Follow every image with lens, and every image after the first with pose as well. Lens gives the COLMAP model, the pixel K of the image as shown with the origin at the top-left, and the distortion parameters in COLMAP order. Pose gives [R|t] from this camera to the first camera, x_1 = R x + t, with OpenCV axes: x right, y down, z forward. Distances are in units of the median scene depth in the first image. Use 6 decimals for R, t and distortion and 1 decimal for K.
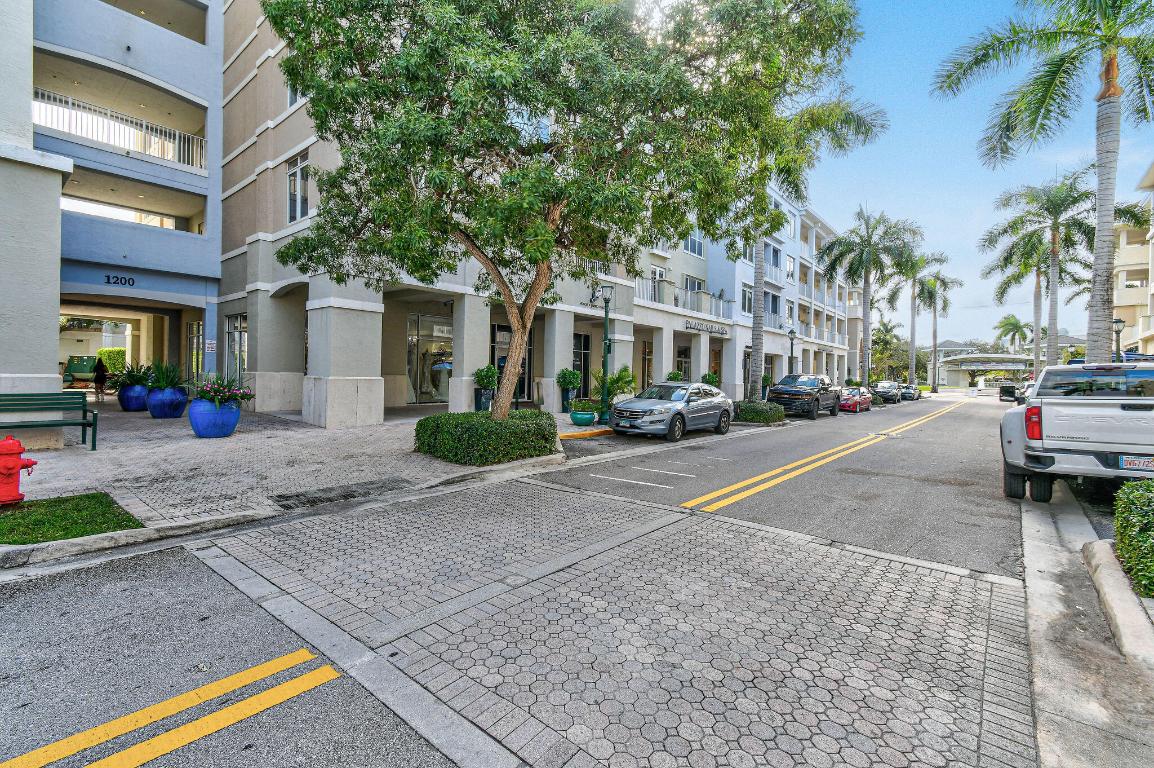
lens RADIAL K [[509.9, 0, 582.6], [0, 509.9, 368.9], [0, 0, 1]] dist [0.000871, -0.000765]
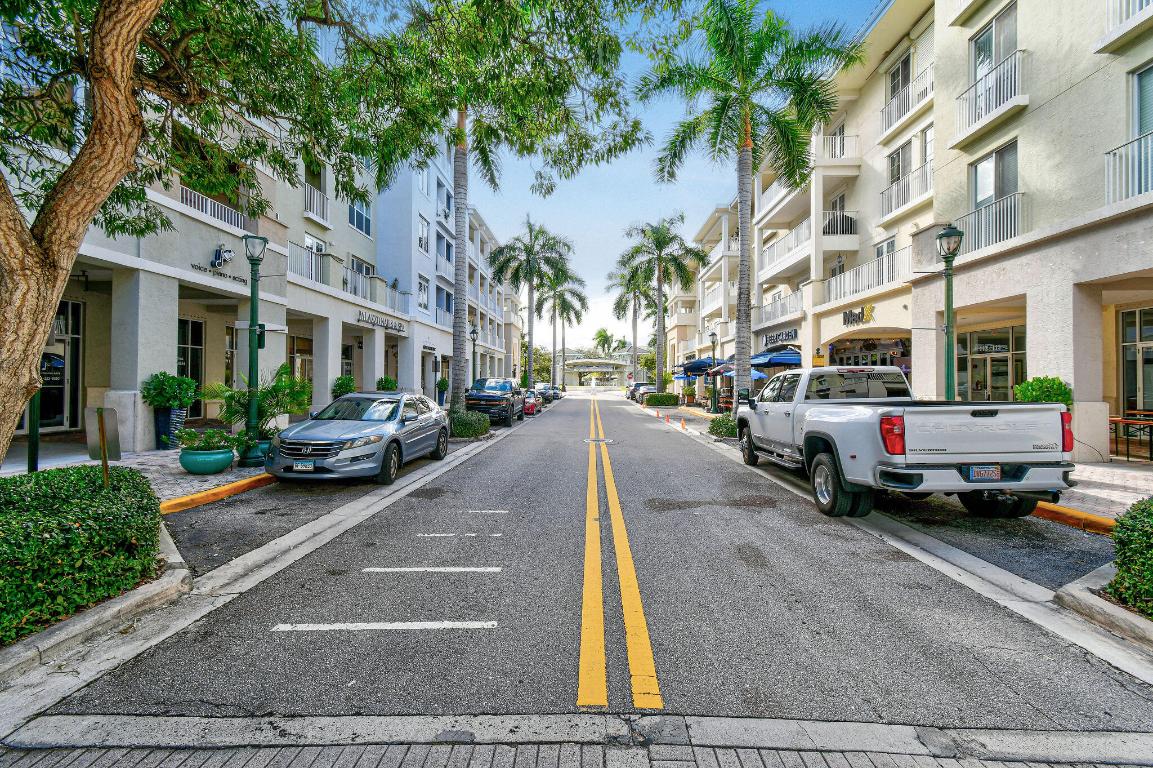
lens RADIAL K [[507.1, 0, 577.8], [0, 507.1, 375.1], [0, 0, 1]] dist [0.017725, 0.000155]
pose [[0.785006, -0.007778, 0.619439, -0.022696], [0.003617, 0.999962, 0.007973, -0.001292], [-0.619477, -0.004018, 0.785004, 0.231228]]
